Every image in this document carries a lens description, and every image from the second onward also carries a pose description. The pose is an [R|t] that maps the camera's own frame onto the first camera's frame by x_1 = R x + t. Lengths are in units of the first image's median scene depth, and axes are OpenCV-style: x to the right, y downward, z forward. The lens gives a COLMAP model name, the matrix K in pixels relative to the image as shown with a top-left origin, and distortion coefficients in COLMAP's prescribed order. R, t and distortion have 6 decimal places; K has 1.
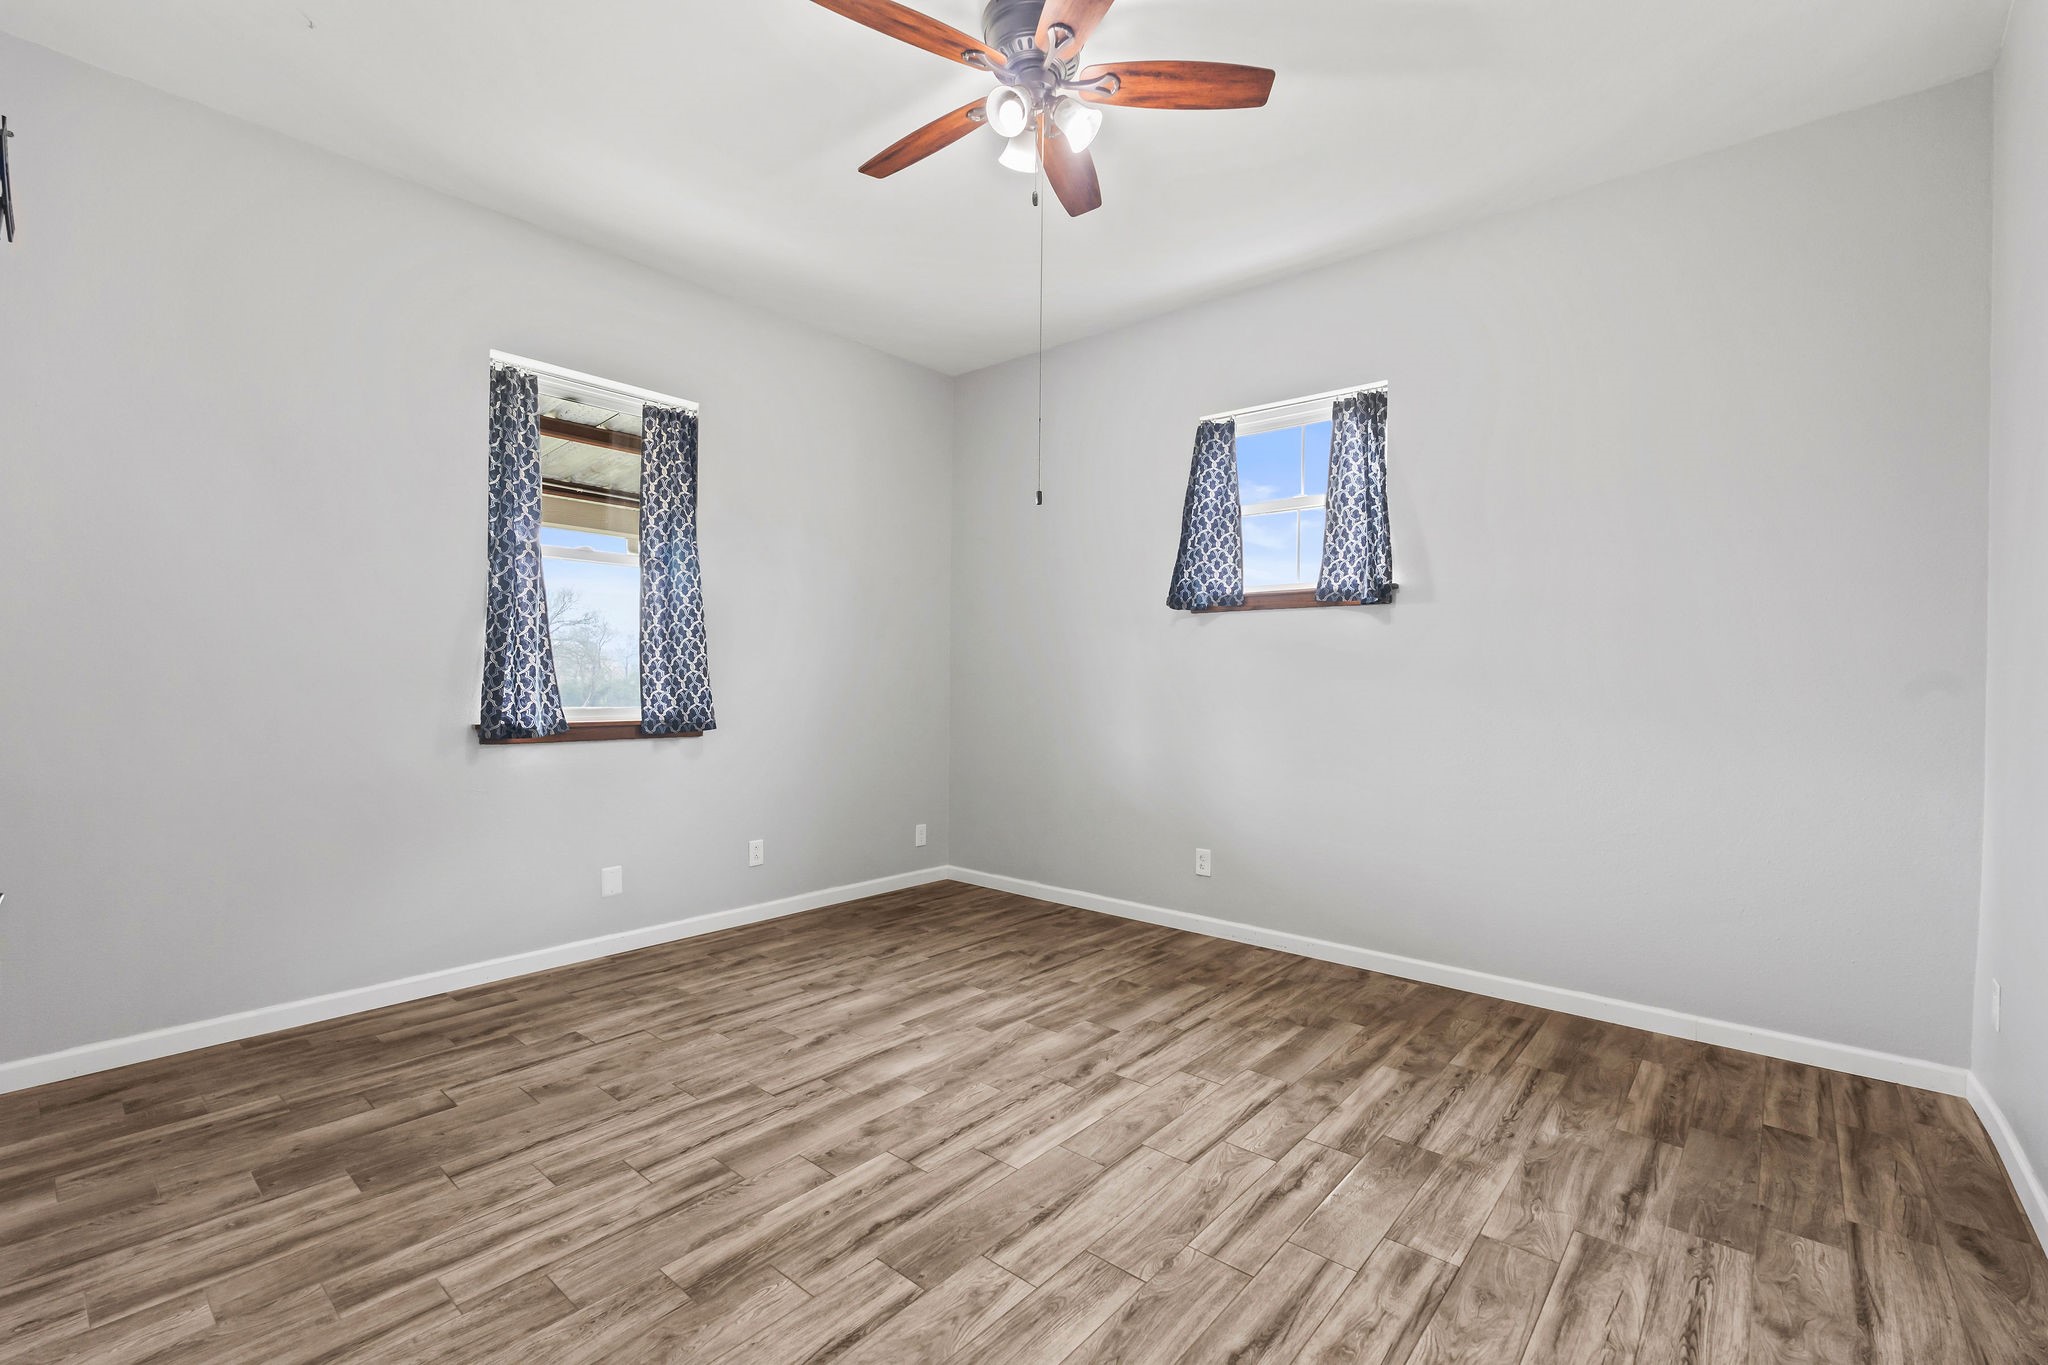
lens RADIAL K [[890.5, 0, 1025.7], [0, 890.5, 687.6], [0, 0, 1]] dist [0.000818, -0.000709]
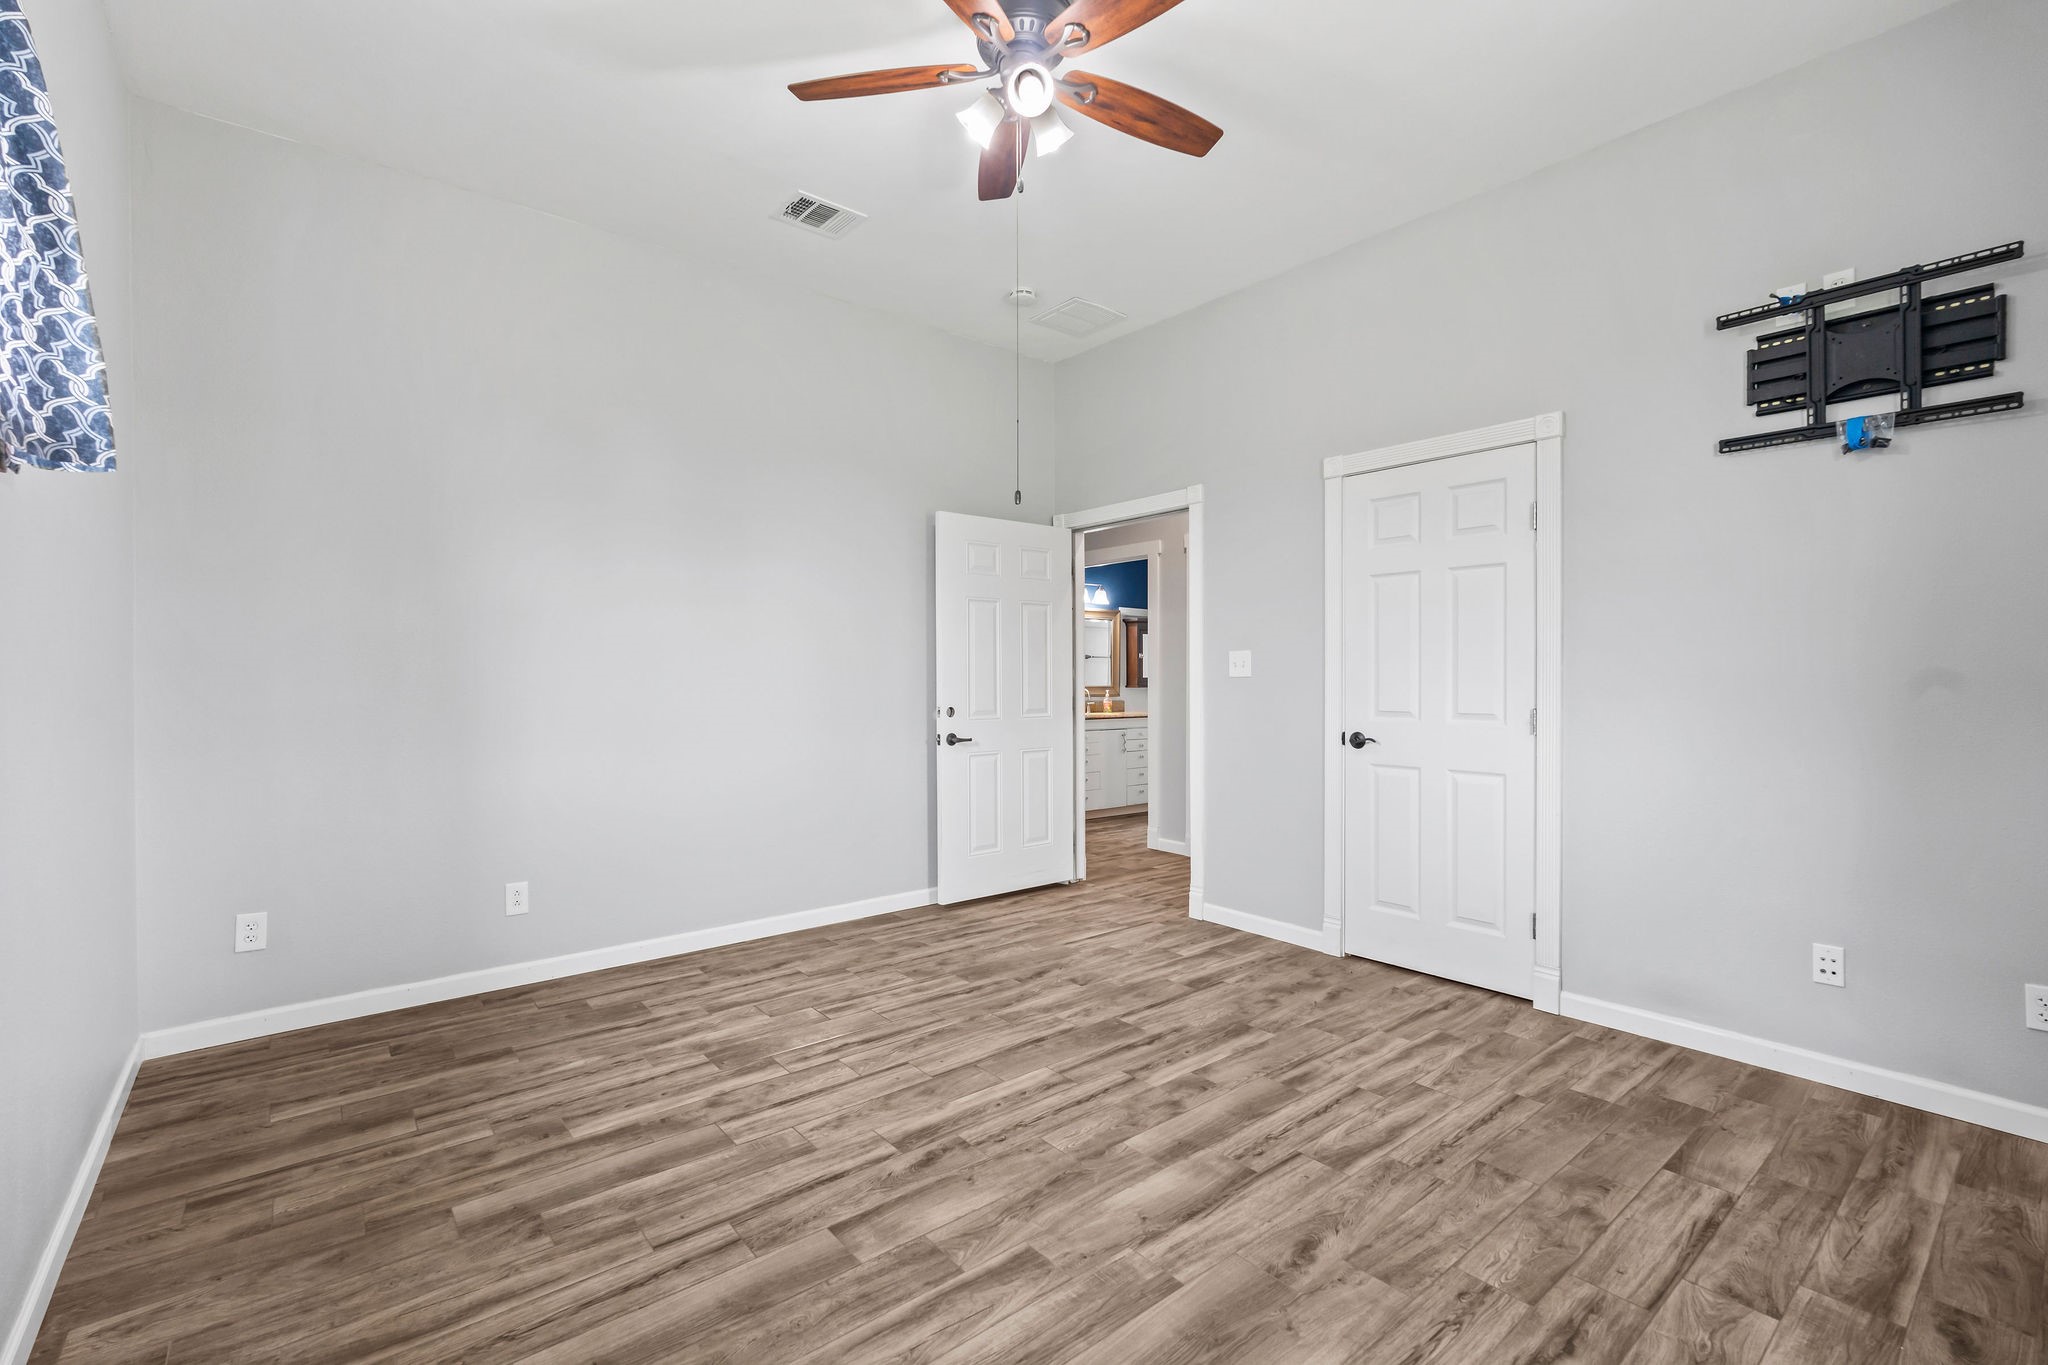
lens RADIAL K [[890.5, 0, 1031.1], [0, 890.5, 674.1], [0, 0, 1]] dist [0.000818, -0.000709]
pose [[-0.985625, -0.007852, 0.168766, -0.173863], [-0.007473, 0.999968, 0.002882, -0.012011], [-0.168783, 0.001579, -0.985652, 1.989839]]
